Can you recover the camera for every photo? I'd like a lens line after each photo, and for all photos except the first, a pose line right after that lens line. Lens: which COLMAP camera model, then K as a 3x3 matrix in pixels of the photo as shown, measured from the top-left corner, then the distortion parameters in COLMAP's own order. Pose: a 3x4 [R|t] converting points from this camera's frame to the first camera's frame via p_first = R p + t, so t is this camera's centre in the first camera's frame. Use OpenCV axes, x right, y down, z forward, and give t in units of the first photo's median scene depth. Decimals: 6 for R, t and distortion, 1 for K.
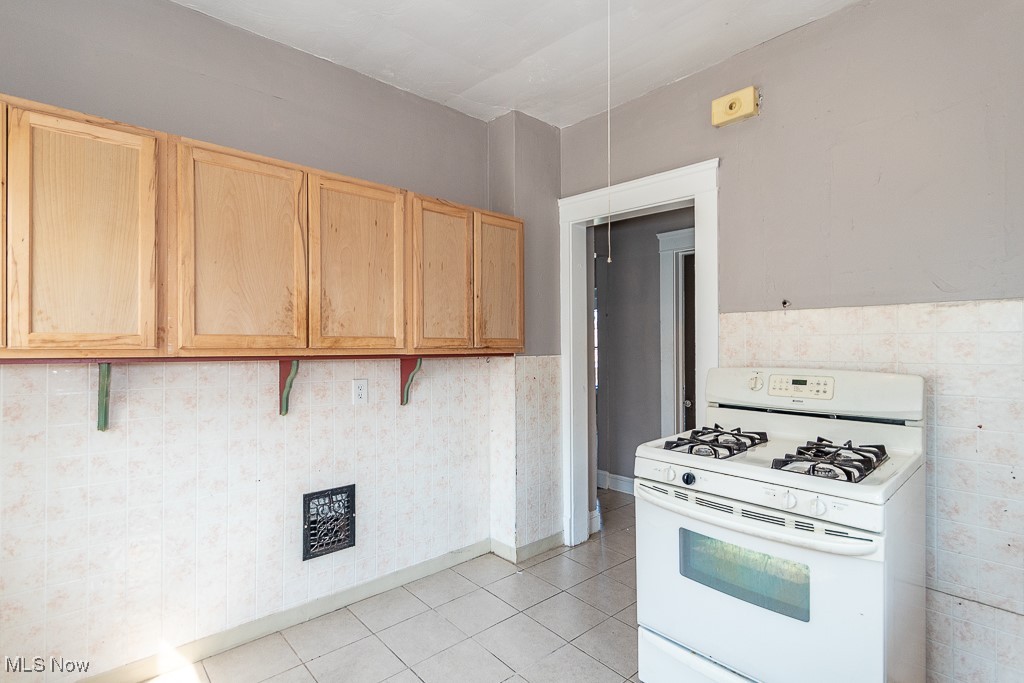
lens RADIAL K [[484.2, 0, 512.0], [0, 484.2, 341.5], [0, 0, 1]] dist [-0.000865, -0.000174]
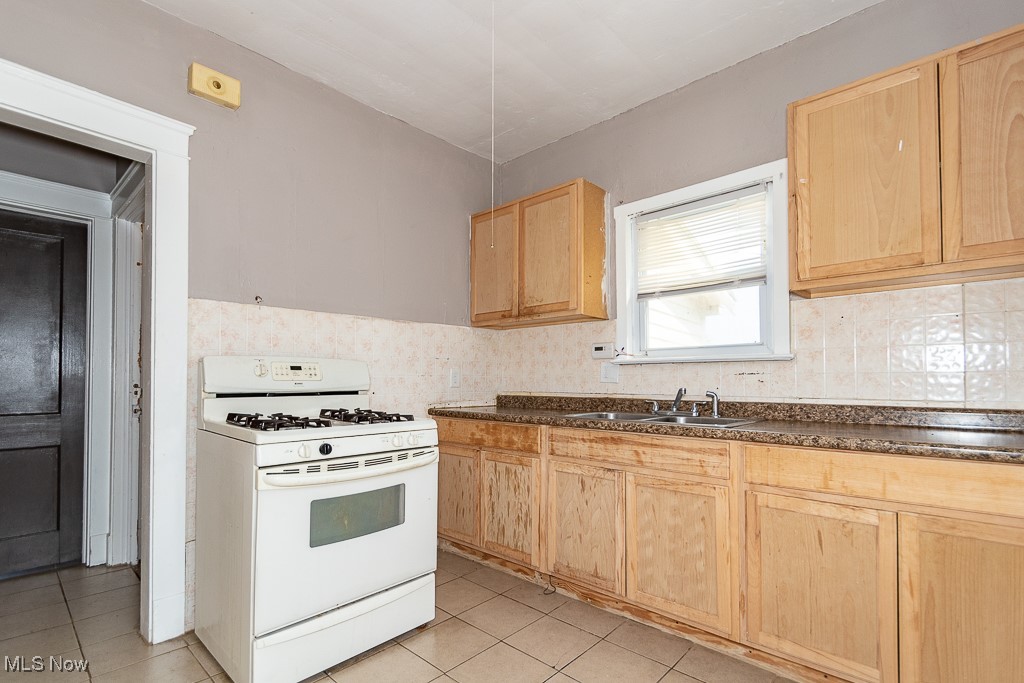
lens RADIAL K [[470.4, 0, 509.0], [0, 470.4, 363.2], [0, 0, 1]] dist [0.002680, 0.000255]
pose [[-0.083771, 0.030068, 0.996031, -0.645207], [-0.012361, 0.999436, -0.031210, 0.110332], [-0.996408, -0.014927, -0.083352, 0.623742]]
